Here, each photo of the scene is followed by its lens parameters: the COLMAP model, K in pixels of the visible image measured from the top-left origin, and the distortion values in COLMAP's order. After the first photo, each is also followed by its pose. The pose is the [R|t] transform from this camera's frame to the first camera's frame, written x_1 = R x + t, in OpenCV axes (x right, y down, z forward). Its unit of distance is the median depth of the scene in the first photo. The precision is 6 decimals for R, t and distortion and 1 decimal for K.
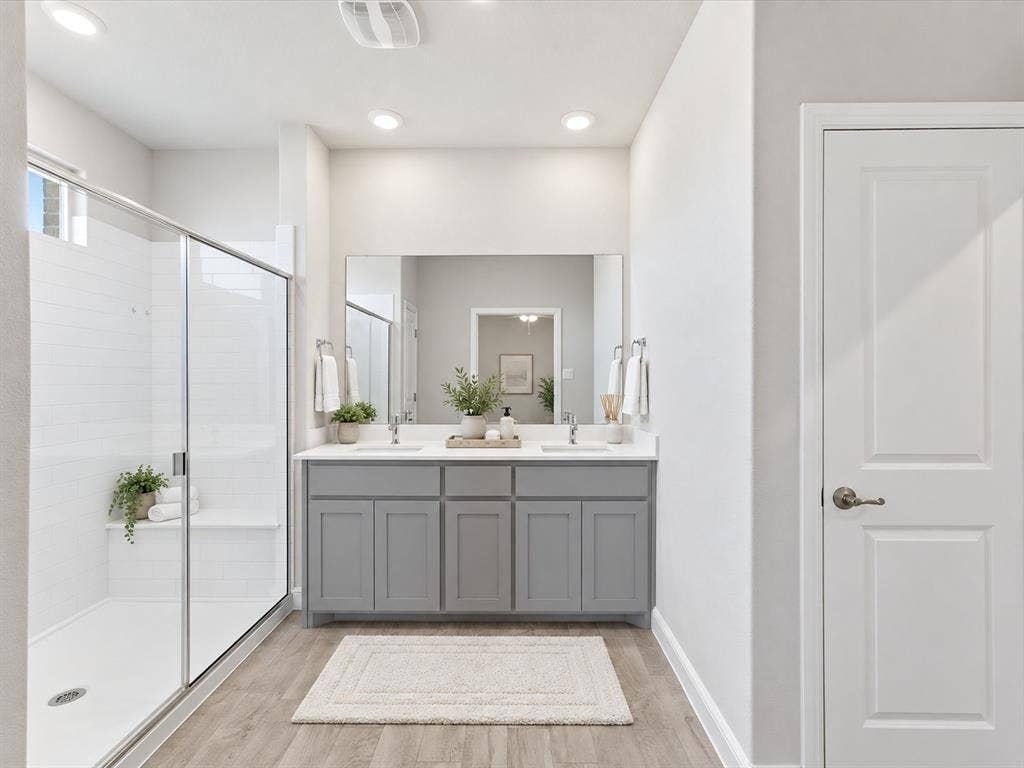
lens RADIAL K [[460.1, 0, 513.5], [0, 460.1, 378.9], [0, 0, 1]] dist [-0.000360, -0.000154]
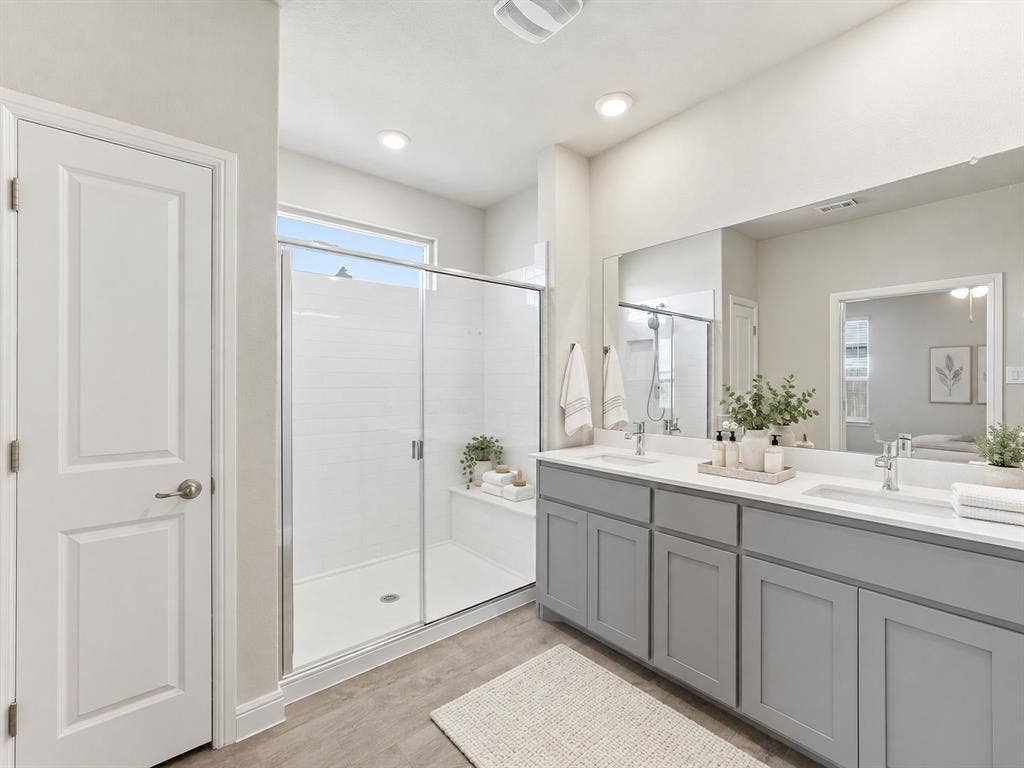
lens RADIAL K [[445.8, 0, 510.2], [0, 445.8, 379.2], [0, 0, 1]] dist [-0.027878, 0.016408]
pose [[0.655720, -0.005156, -0.754986, 0.280349], [-0.001303, 0.999967, -0.007961, -0.000242], [0.755003, 0.006204, 0.655692, 0.278788]]
